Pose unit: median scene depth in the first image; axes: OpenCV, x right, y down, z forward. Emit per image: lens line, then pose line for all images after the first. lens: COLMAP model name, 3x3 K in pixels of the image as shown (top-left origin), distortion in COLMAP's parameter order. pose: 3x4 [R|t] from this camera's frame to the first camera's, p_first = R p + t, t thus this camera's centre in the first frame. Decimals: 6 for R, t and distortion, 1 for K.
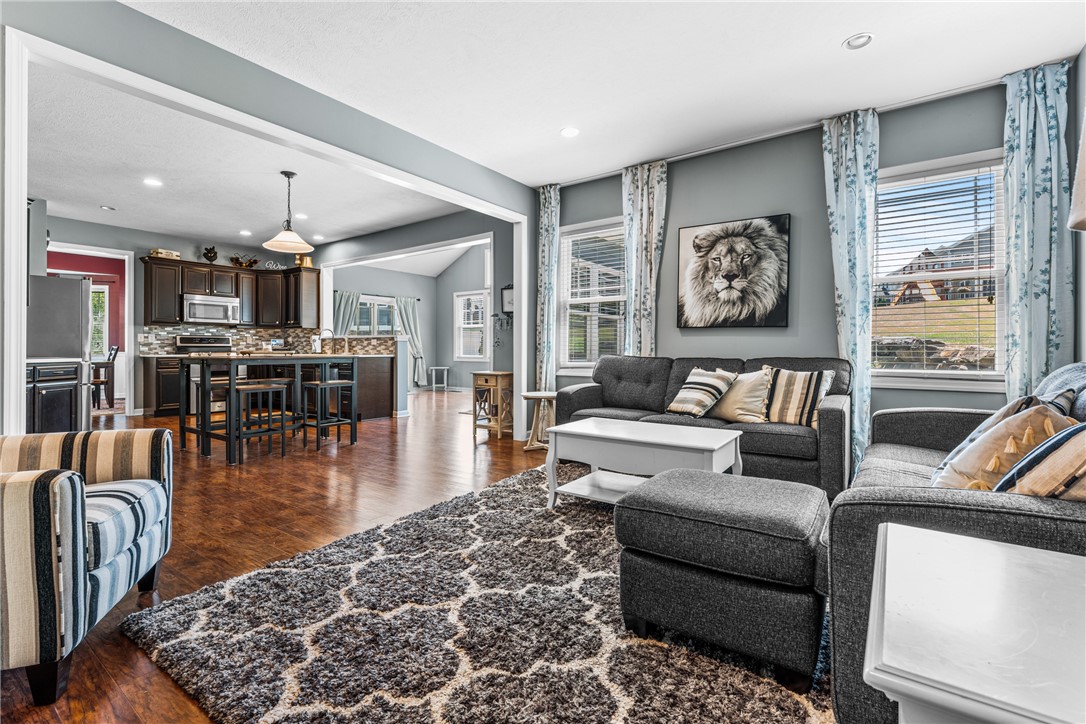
lens RADIAL K [[488.2, 0, 545.5], [0, 488.2, 352.3], [0, 0, 1]] dist [0.003477, 0.000728]
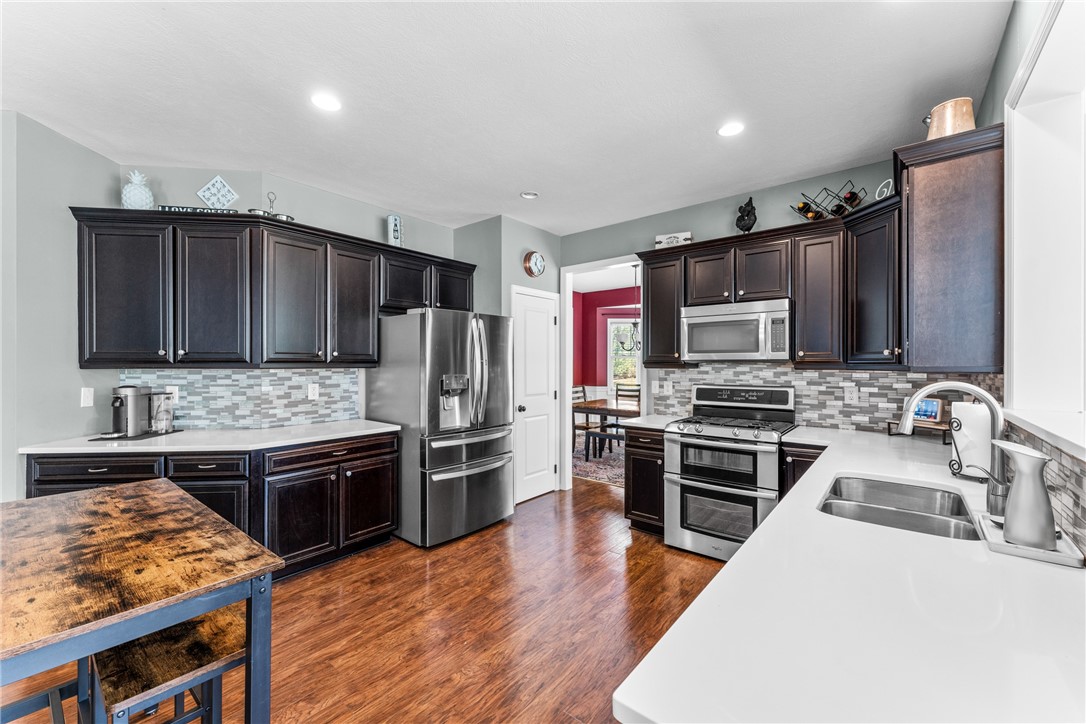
lens RADIAL K [[435.9, 0, 539.1], [0, 435.9, 363.7], [0, 0, 1]] dist [0.002859, -0.000589]
pose [[-0.060009, -0.001054, -0.998197, -0.273160], [-0.004814, 0.999988, -0.000767, -0.060392], [0.998186, 0.004760, -0.060013, 0.912361]]
